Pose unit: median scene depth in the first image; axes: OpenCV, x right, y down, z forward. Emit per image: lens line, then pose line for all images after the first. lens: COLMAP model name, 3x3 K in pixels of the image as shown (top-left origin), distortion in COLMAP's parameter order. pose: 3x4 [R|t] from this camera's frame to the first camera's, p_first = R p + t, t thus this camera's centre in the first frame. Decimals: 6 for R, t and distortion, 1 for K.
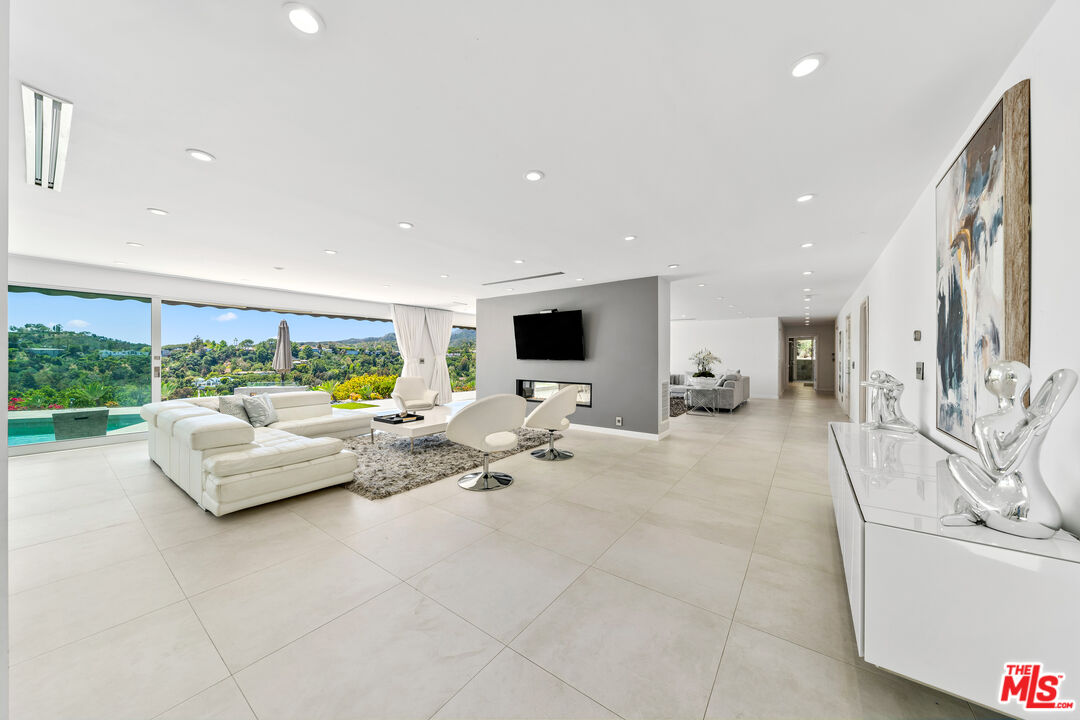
lens RADIAL K [[367.7, 0, 538.7], [0, 367.7, 357.1], [0, 0, 1]] dist [-0.001496, -0.000149]
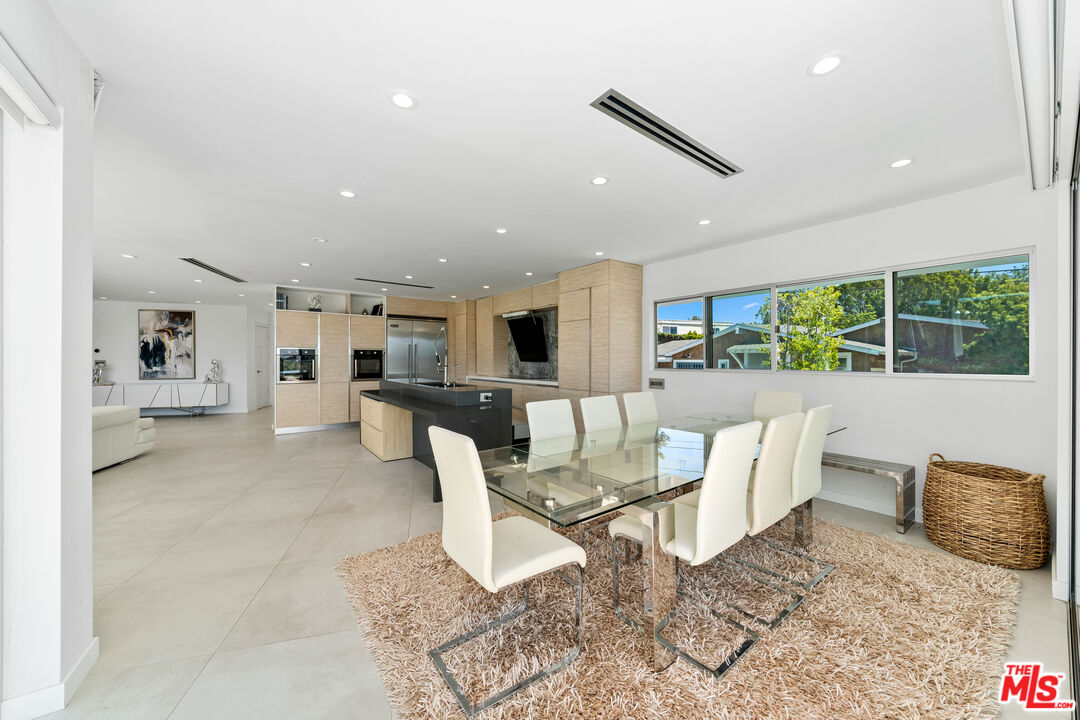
lens RADIAL K [[391.7, 0, 535.7], [0, 391.7, 359.2], [0, 0, 1]] dist [0.000043, 0.000044]
pose [[-0.791137, -0.003062, 0.611631, -1.398171], [-0.005122, 0.999986, -0.001618, -0.002825], [-0.611617, -0.004413, -0.791142, 0.543217]]
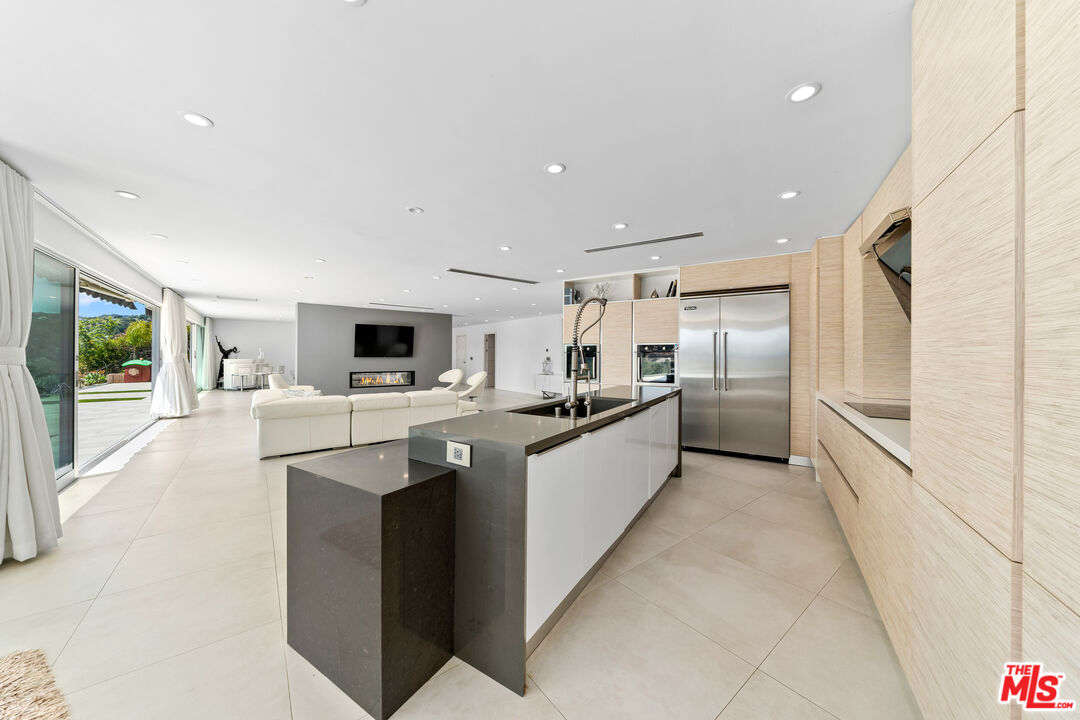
lens RADIAL K [[367.7, 0, 538.7], [0, 367.7, 357.1], [0, 0, 1]] dist [-0.001496, -0.000149]
pose [[0.270745, -0.005729, 0.962634, -1.171267], [-0.006238, 0.999951, 0.007706, -0.006085], [-0.962631, -0.008091, 0.270696, 0.004336]]
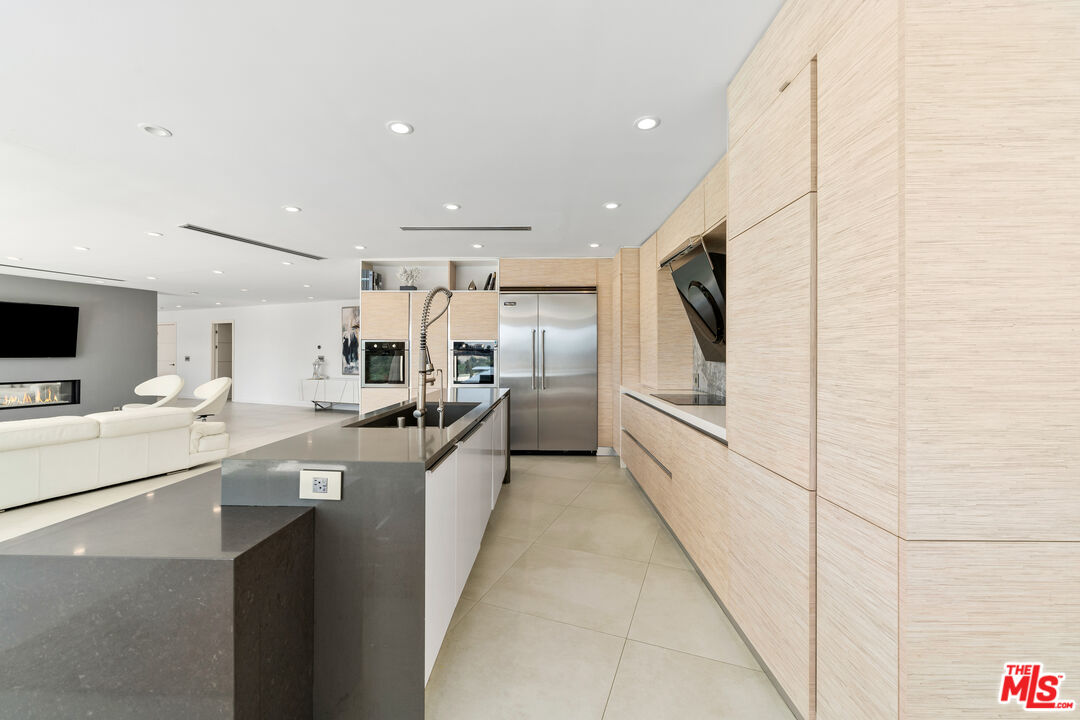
lens RADIAL K [[432.9, 0, 534.5], [0, 432.9, 355.7], [0, 0, 1]] dist [0.000212, -0.000109]
pose [[-0.245754, -0.006141, 0.969313, -1.185839], [-0.005088, 0.999974, 0.005045, -0.006104], [-0.969319, -0.003692, -0.245779, 0.065722]]
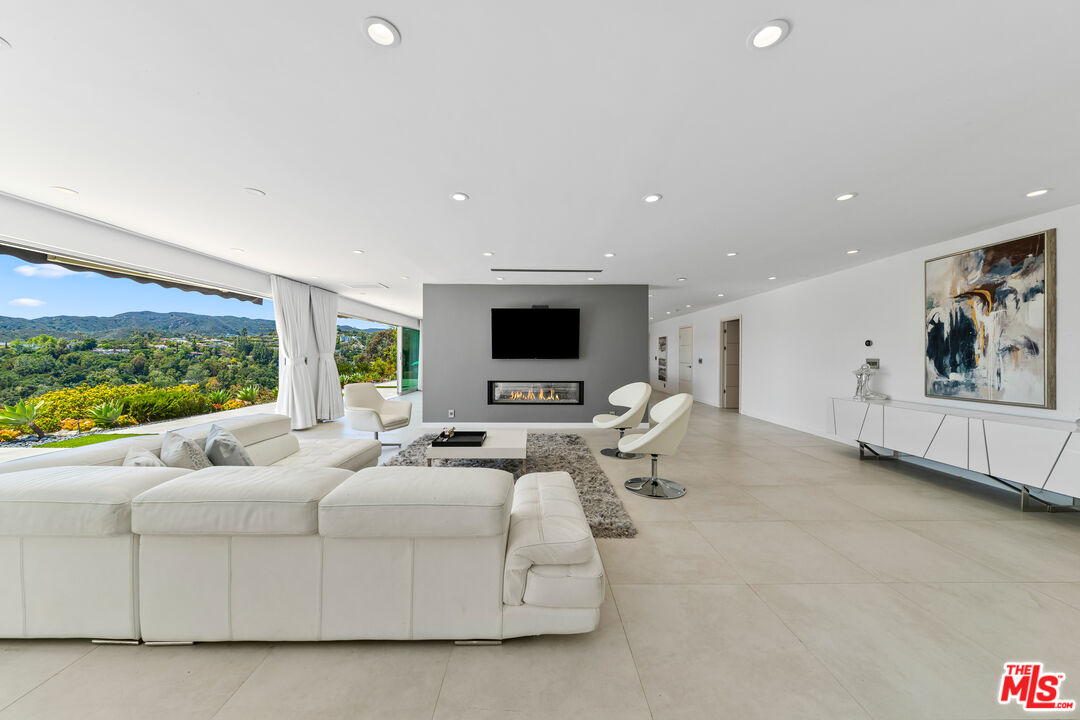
lens RADIAL K [[367.7, 0, 538.7], [0, 367.7, 357.1], [0, 0, 1]] dist [-0.001496, -0.000149]
pose [[0.799336, -0.002188, 0.600881, -0.508090], [-0.001278, 0.999985, 0.005342, -0.000305], [-0.600883, -0.005038, 0.799321, 0.230465]]
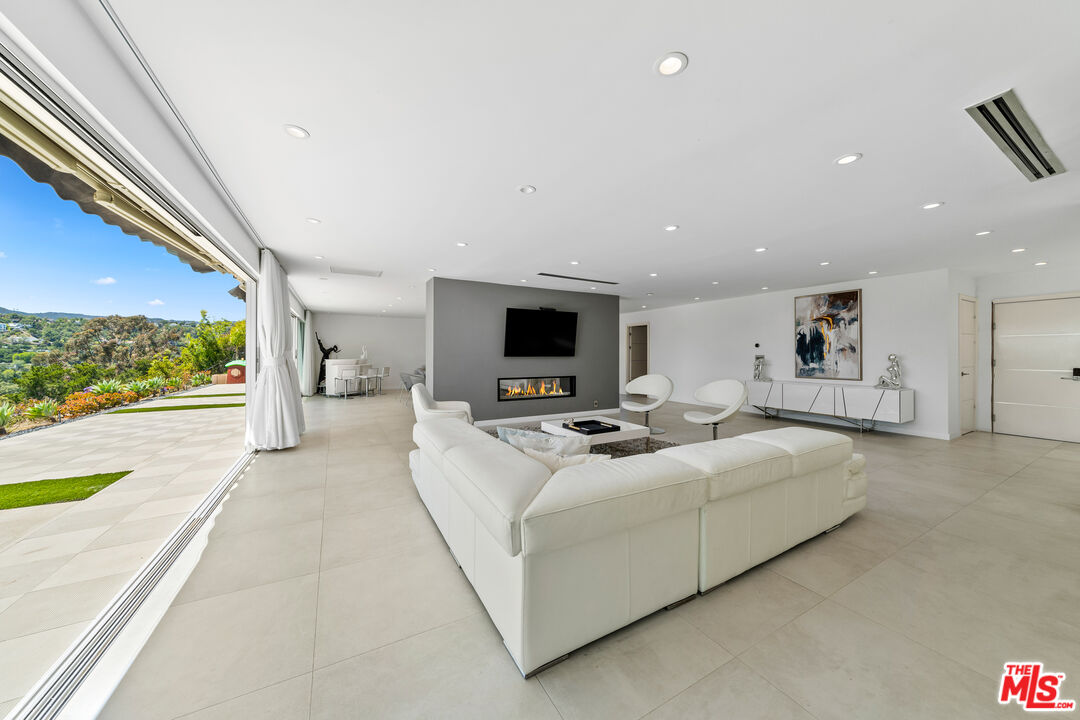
lens RADIAL K [[367.7, 0, 538.7], [0, 367.7, 357.1], [0, 0, 1]] dist [-0.001496, -0.000149]
pose [[0.413967, -0.009583, 0.910241, -0.867298], [-0.001225, 0.999938, 0.011085, -0.000266], [-0.910291, -0.005704, 0.413930, 0.556288]]
